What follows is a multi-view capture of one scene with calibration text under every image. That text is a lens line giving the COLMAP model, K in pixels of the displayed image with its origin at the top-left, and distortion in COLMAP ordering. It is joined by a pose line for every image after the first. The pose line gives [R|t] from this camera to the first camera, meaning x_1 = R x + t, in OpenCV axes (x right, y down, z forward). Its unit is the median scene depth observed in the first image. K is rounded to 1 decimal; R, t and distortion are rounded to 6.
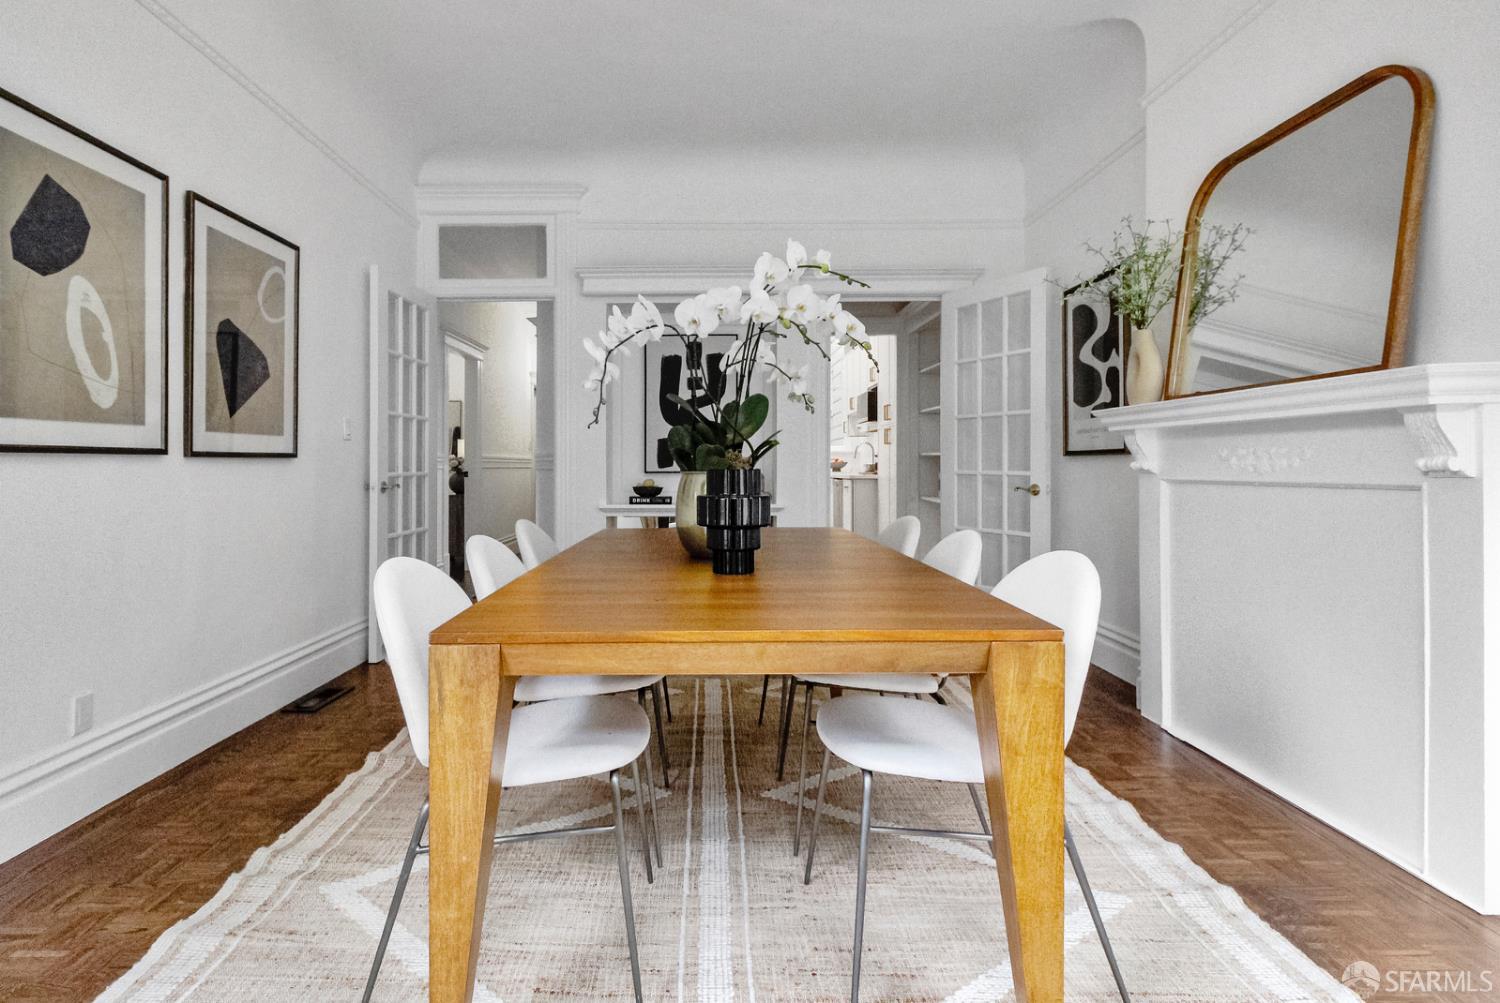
lens RADIAL K [[698.7, 0, 750.0], [0, 698.7, 501.5], [0, 0, 1]] dist [0.005612, -0.000035]
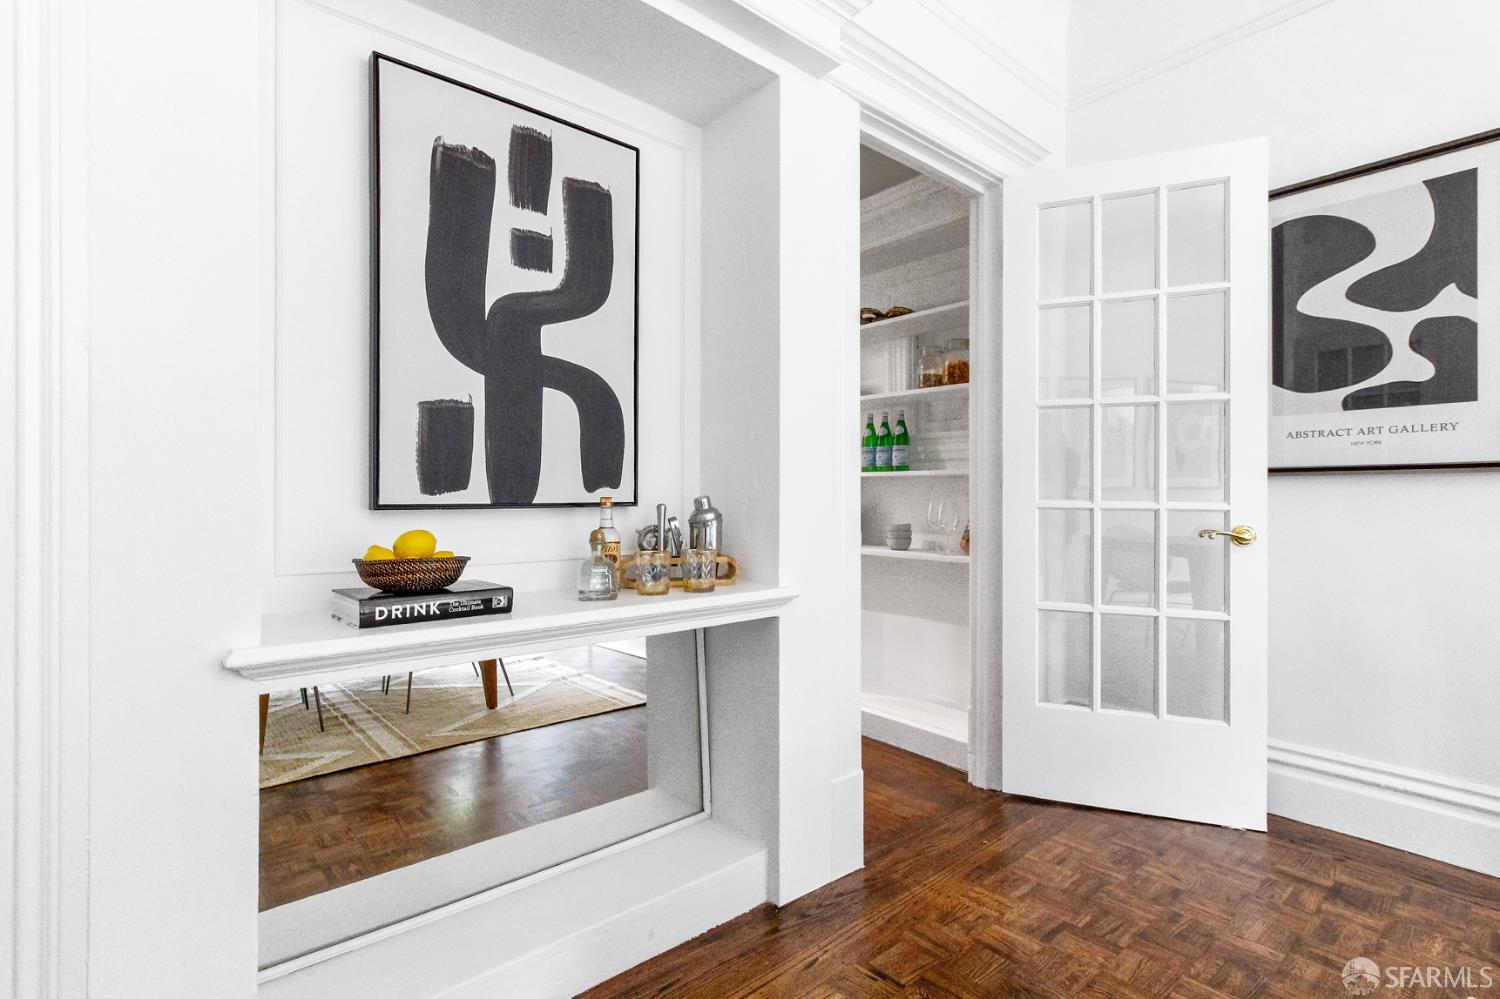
lens RADIAL K [[698.7, 0, 750.0], [0, 698.7, 499.5], [0, 0, 1]] dist [0.005612, -0.000035]
pose [[0.804030, 0.002339, 0.594584, -0.206795], [0.026024, 0.998896, -0.039121, -0.030392], [-0.594019, 0.046928, 0.803081, 0.691369]]
